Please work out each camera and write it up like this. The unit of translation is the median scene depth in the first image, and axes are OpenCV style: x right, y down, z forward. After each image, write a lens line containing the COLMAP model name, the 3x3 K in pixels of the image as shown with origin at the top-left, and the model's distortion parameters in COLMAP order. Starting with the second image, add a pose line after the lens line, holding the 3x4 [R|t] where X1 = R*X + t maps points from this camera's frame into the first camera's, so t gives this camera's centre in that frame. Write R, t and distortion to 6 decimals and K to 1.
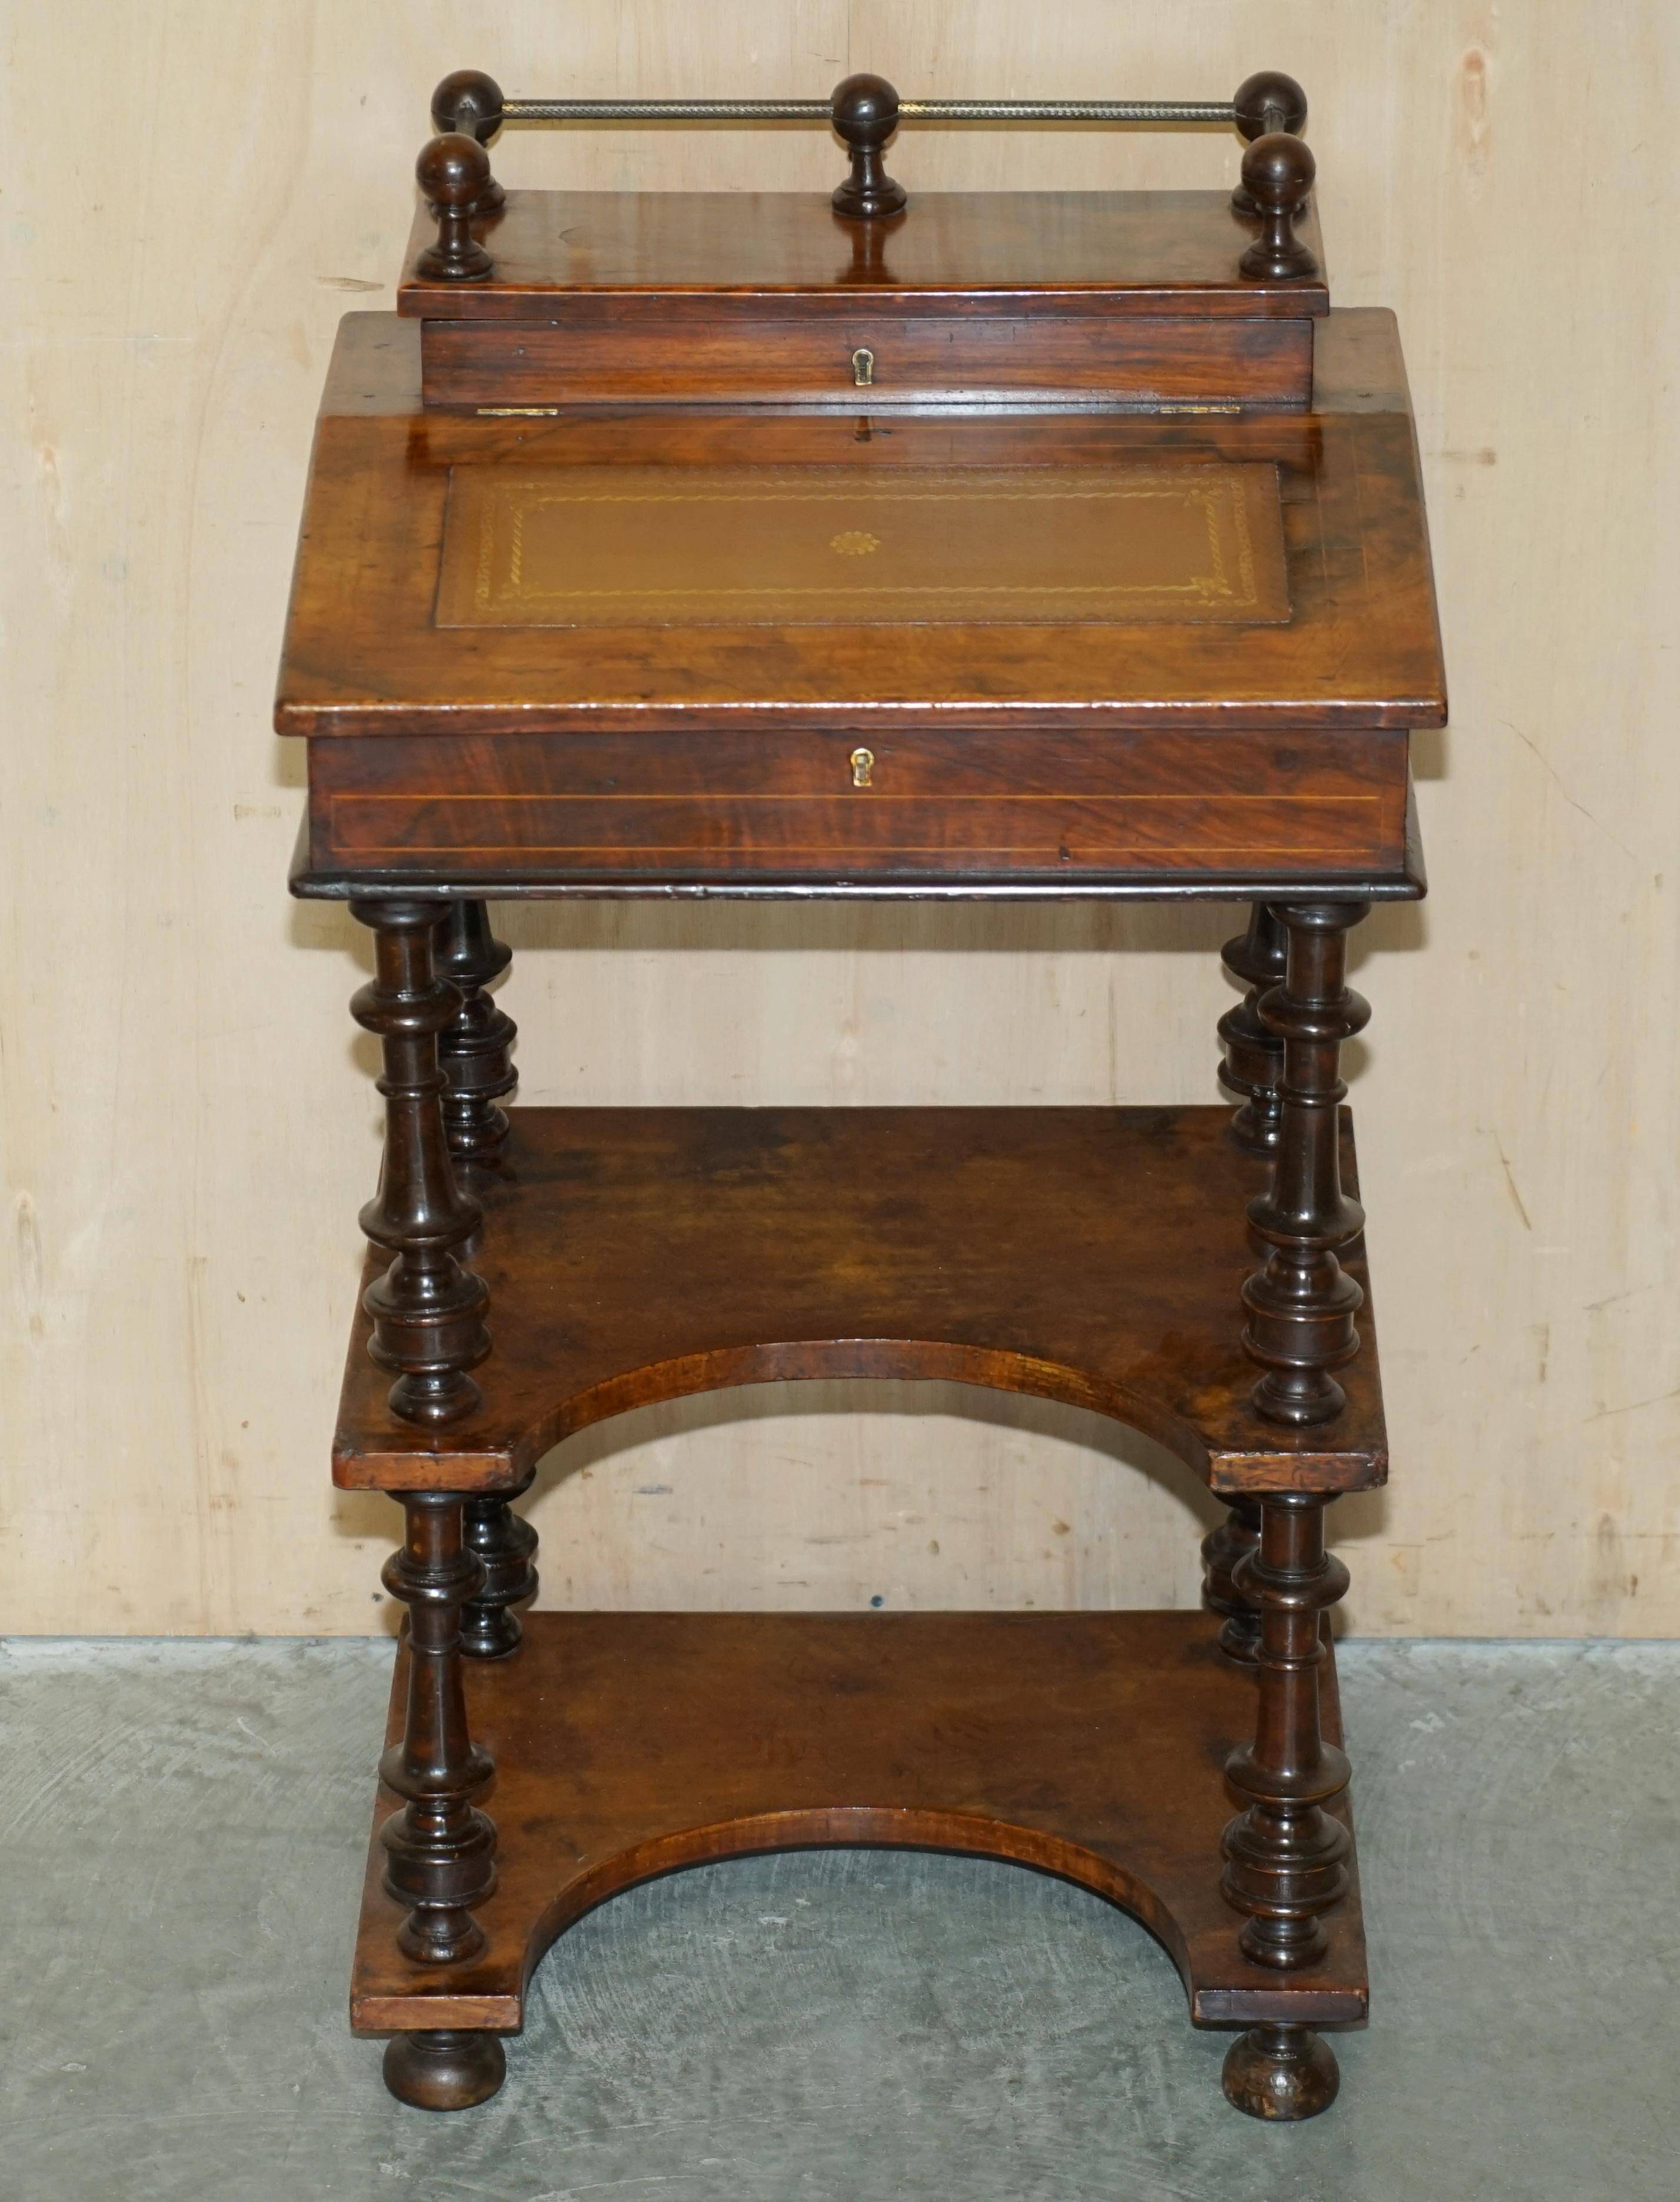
lens RADIAL K [[7121.0, 0, 840.0], [0, 7121.0, 1101.0], [0, 0, 1]] dist [-0.017017, 0.107706]
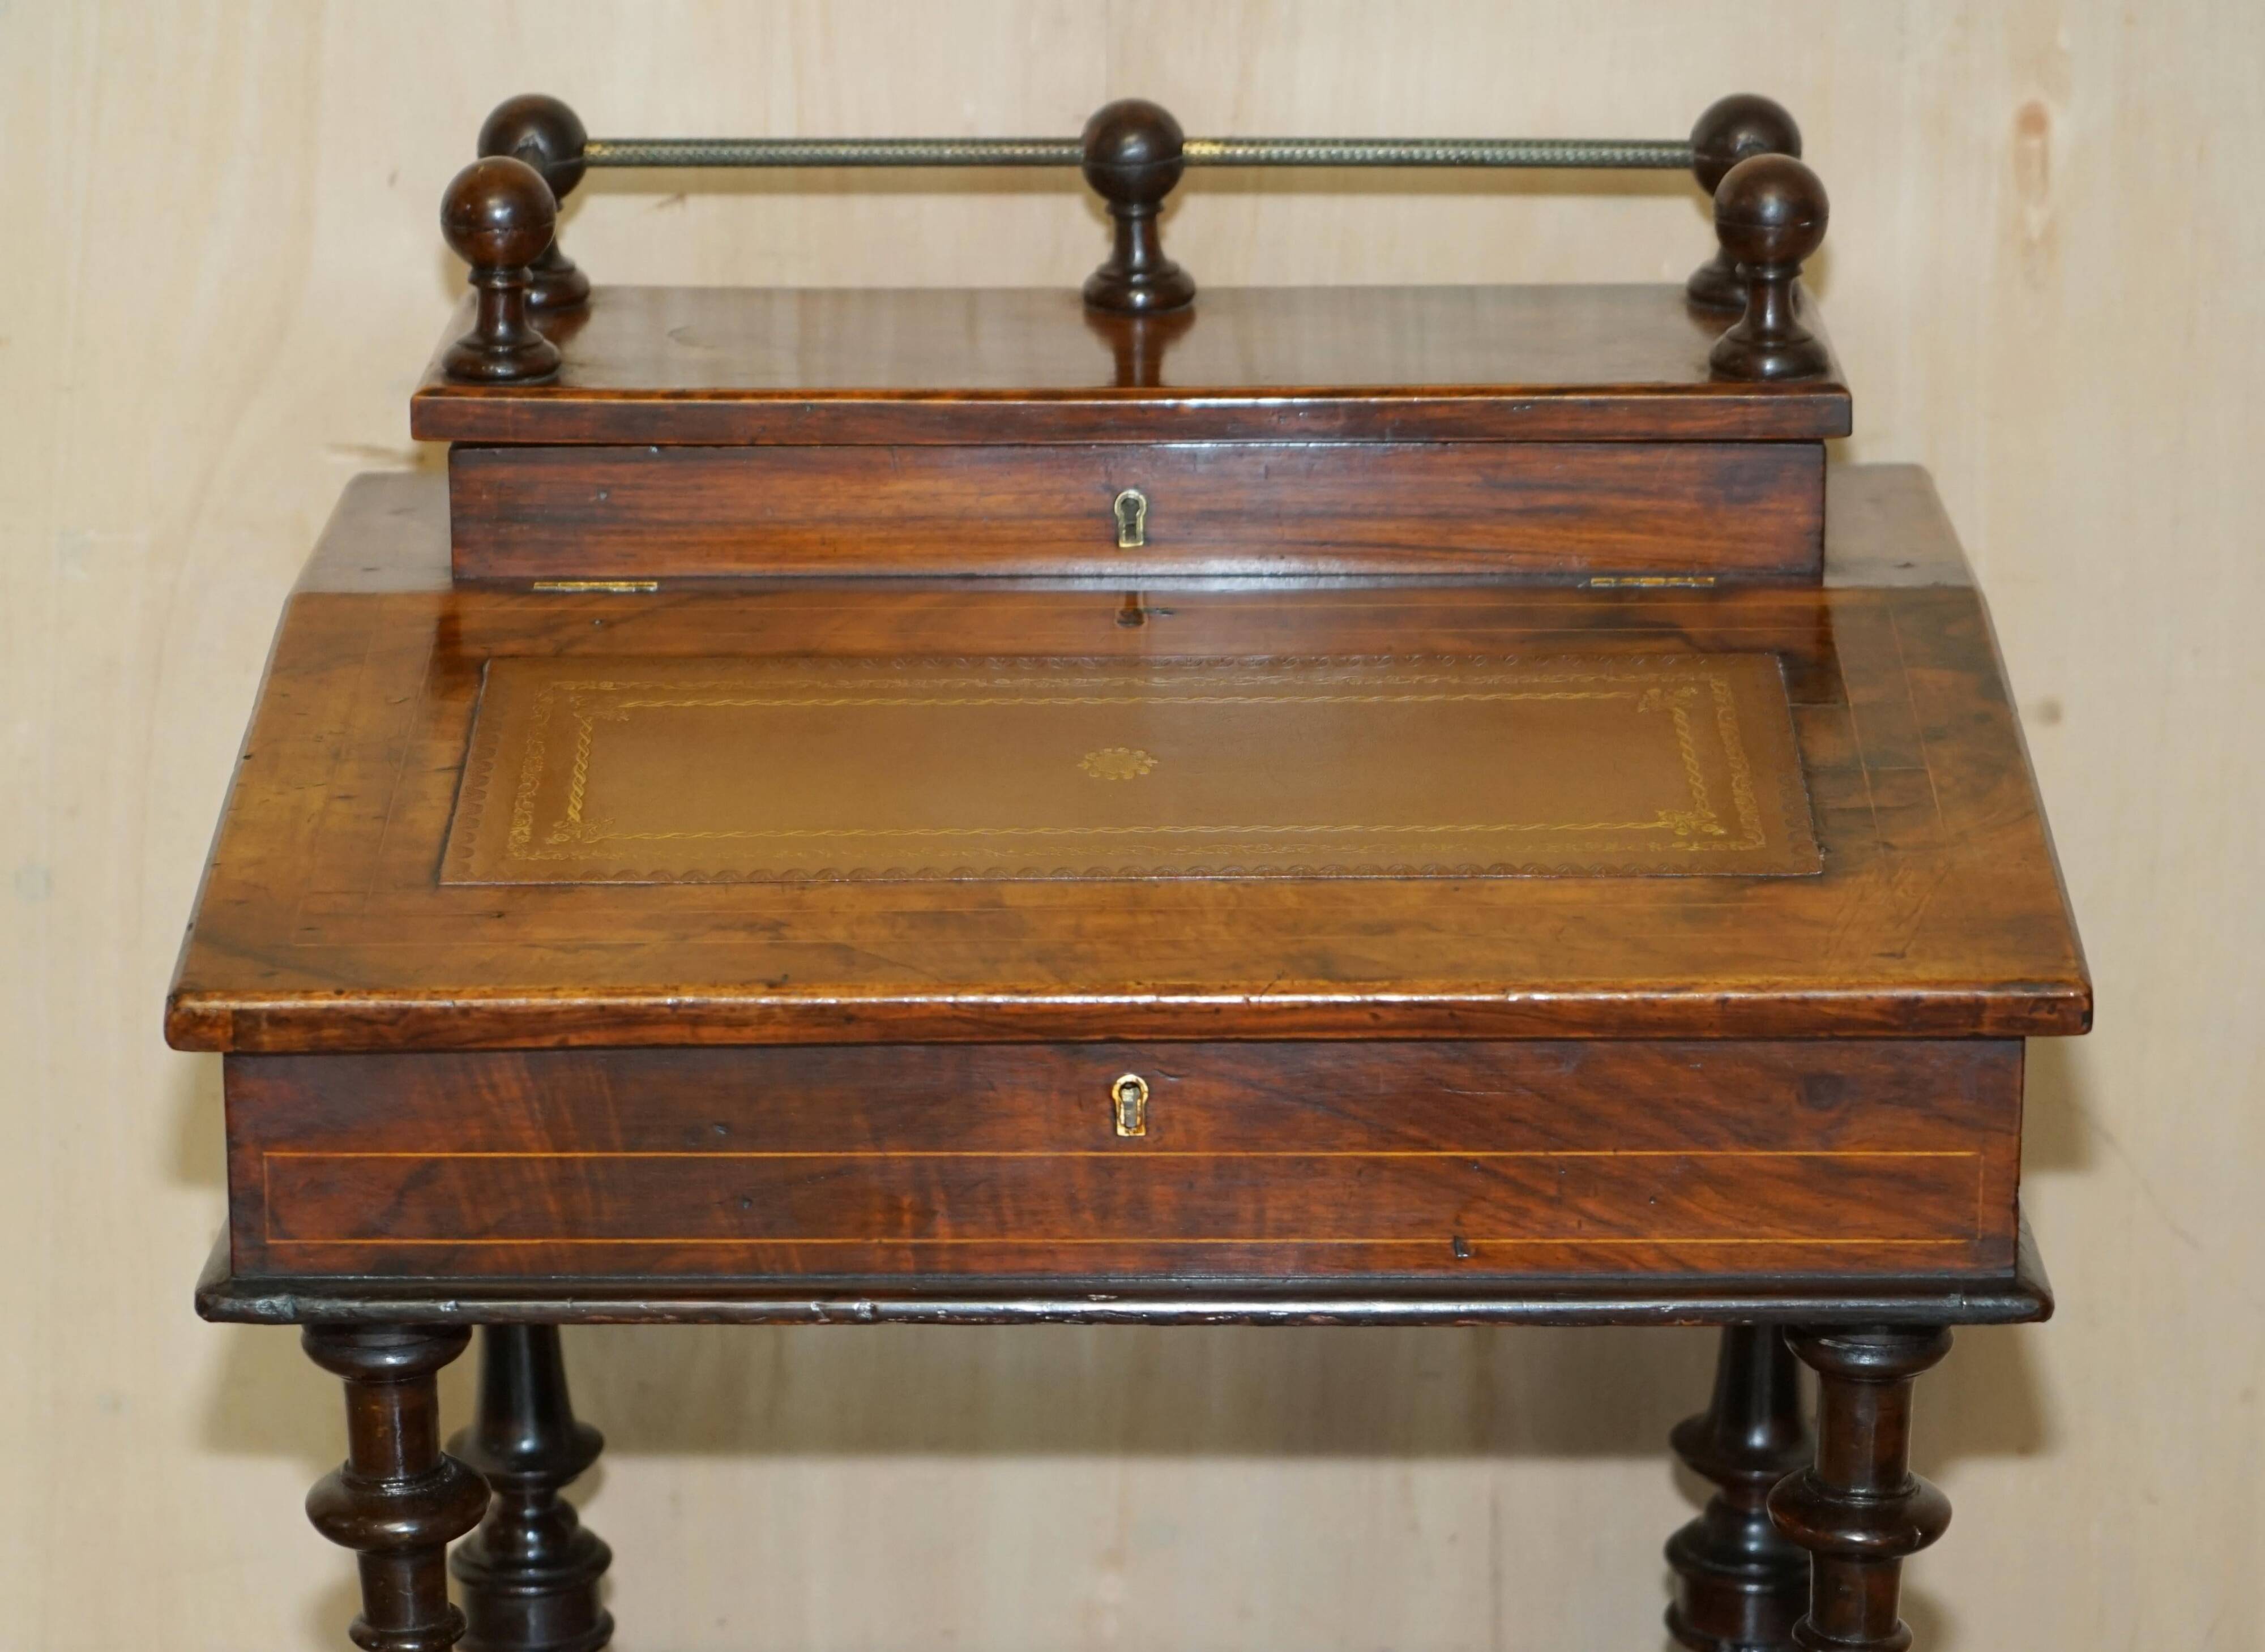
lens RADIAL K [[6592.1, 0, 1132.5], [0, 6592.1, 826.0], [0, 0, 1]] dist [-0.125656, -0.428806]
pose [[0.999991, -0.000566, 0.004142, 0.000955], [0.001115, 0.990993, -0.133909, 0.005093], [-0.004029, 0.133912, 0.990985, 0.431826]]
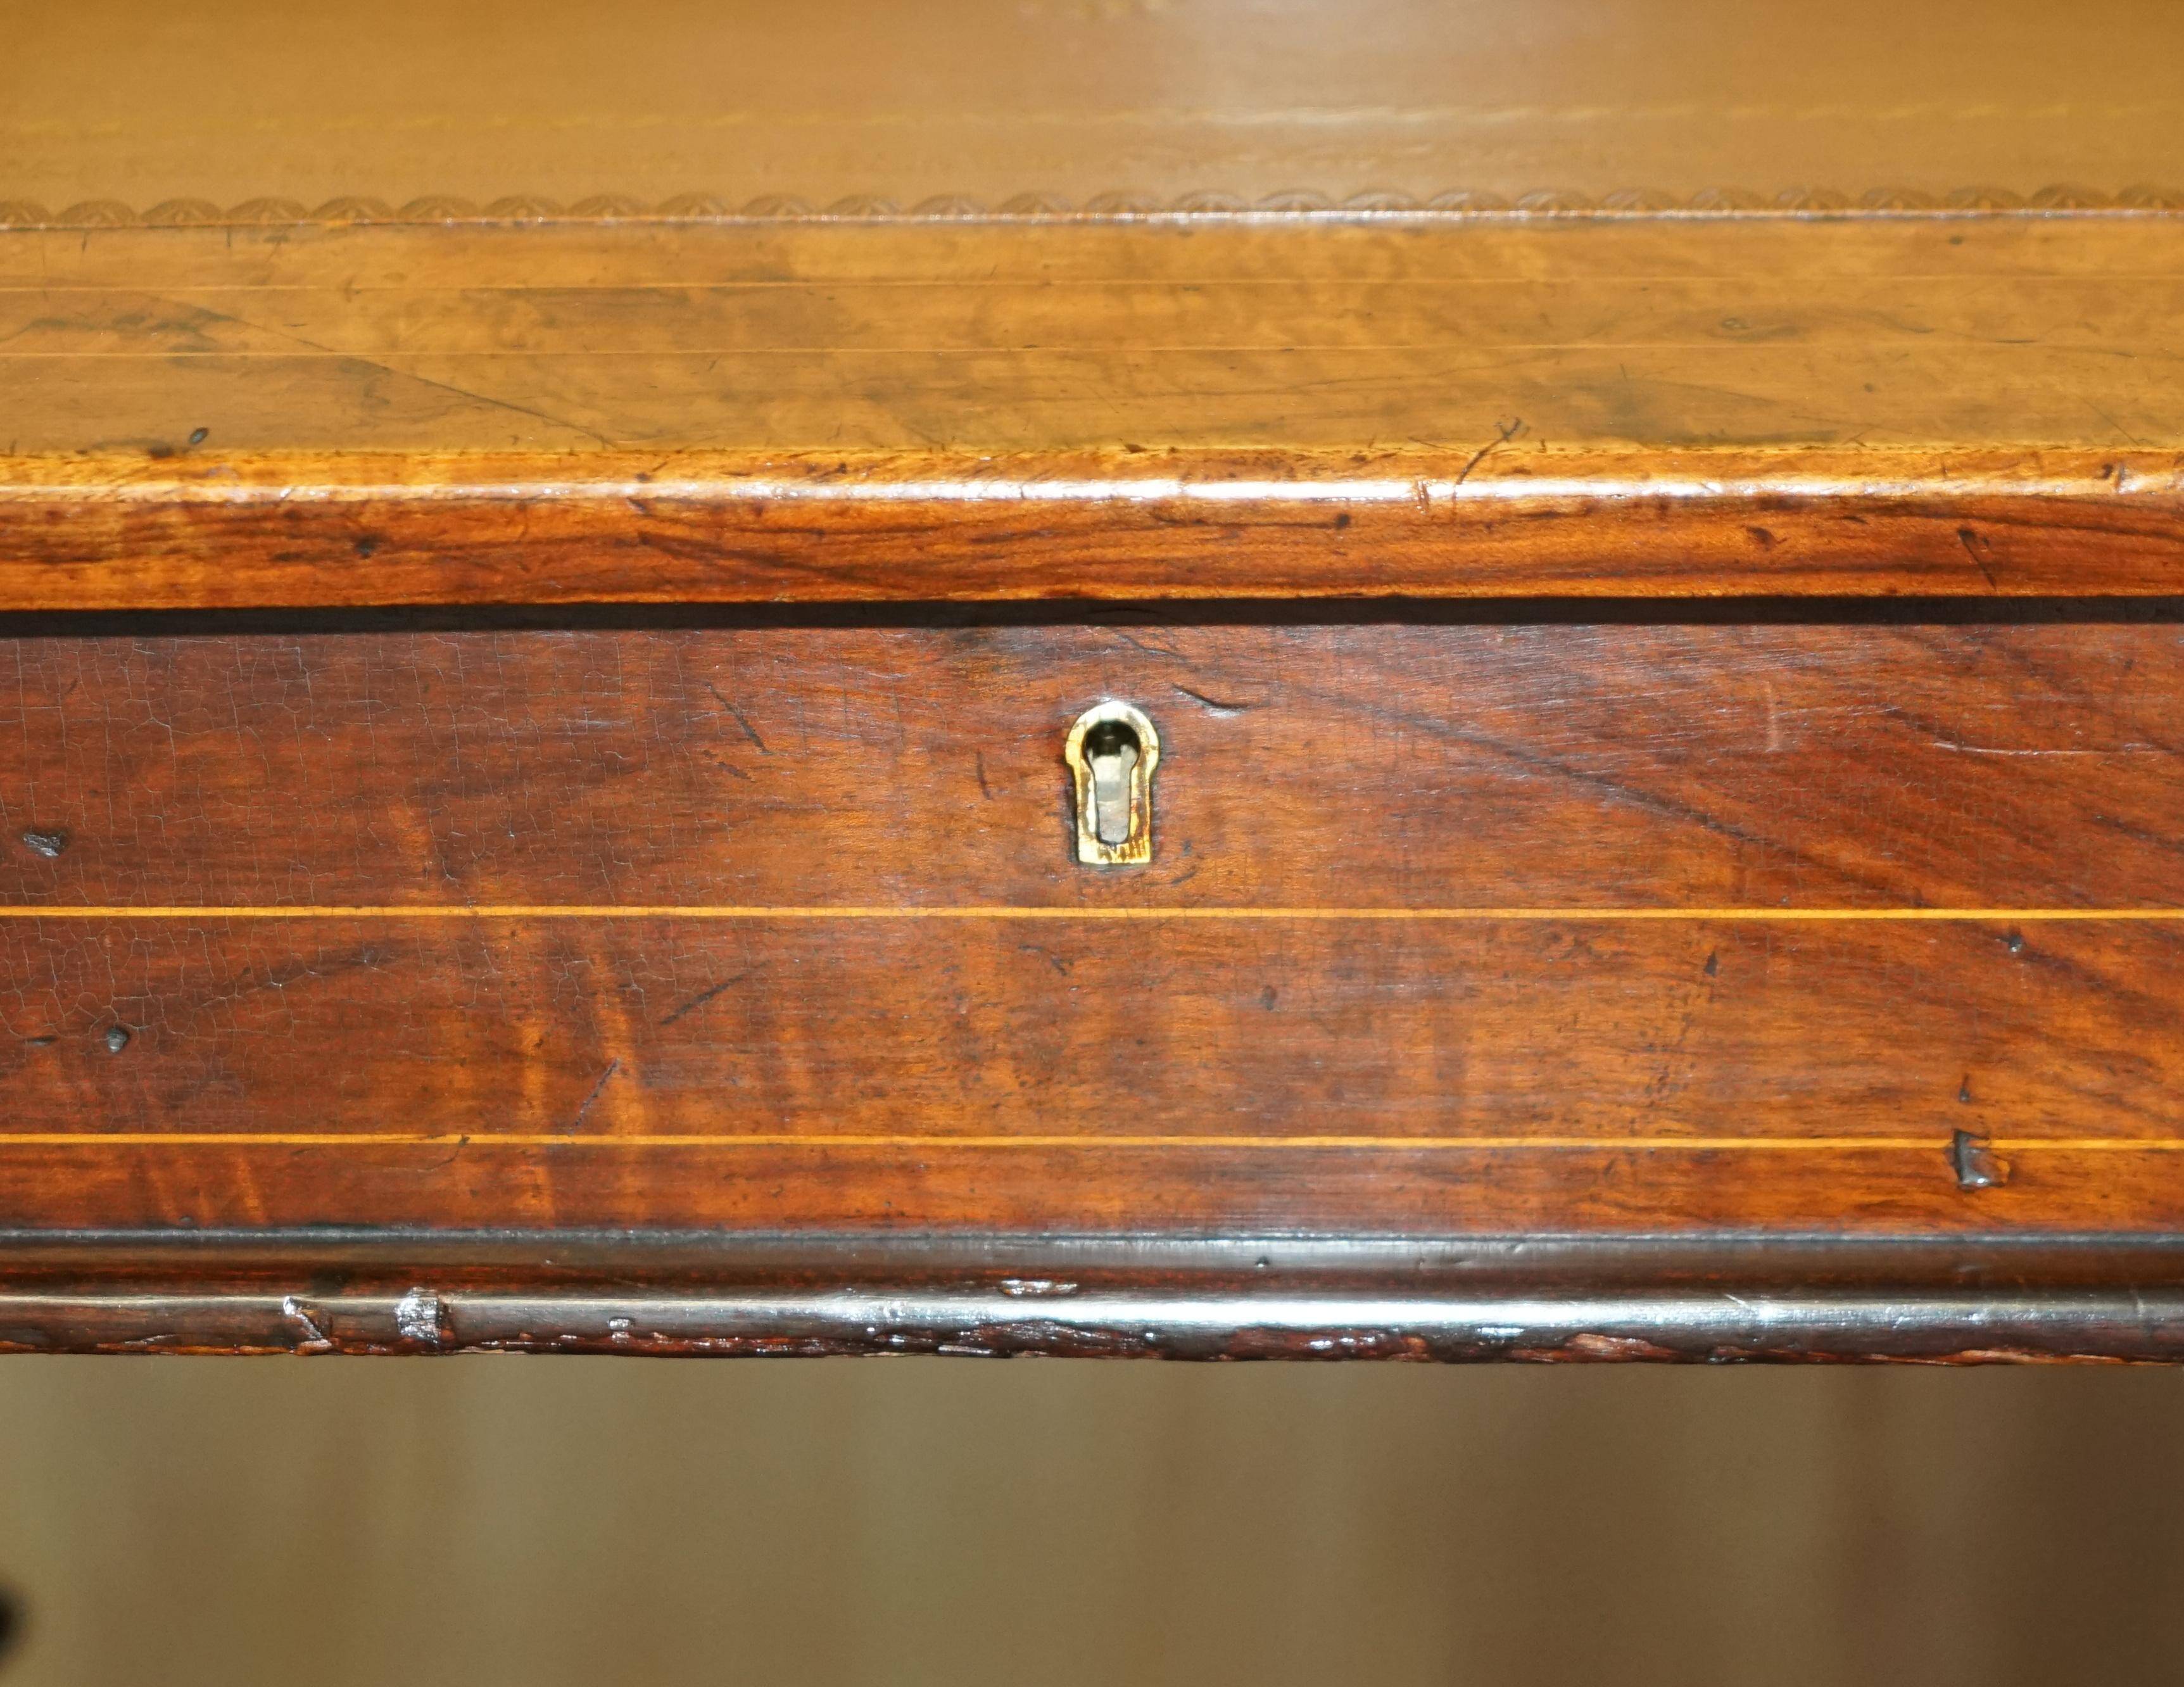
lens RADIAL K [[7687.6, 0, 1092.0], [0, 7687.6, 843.5], [0, 0, 1]] dist [-0.104509, -0.135262]
pose [[0.999933, 0.002193, -0.011330, 0.005241], [-0.003666, 0.991283, -0.131697, -0.011589], [0.010943, 0.131729, 0.991225, 0.743031]]
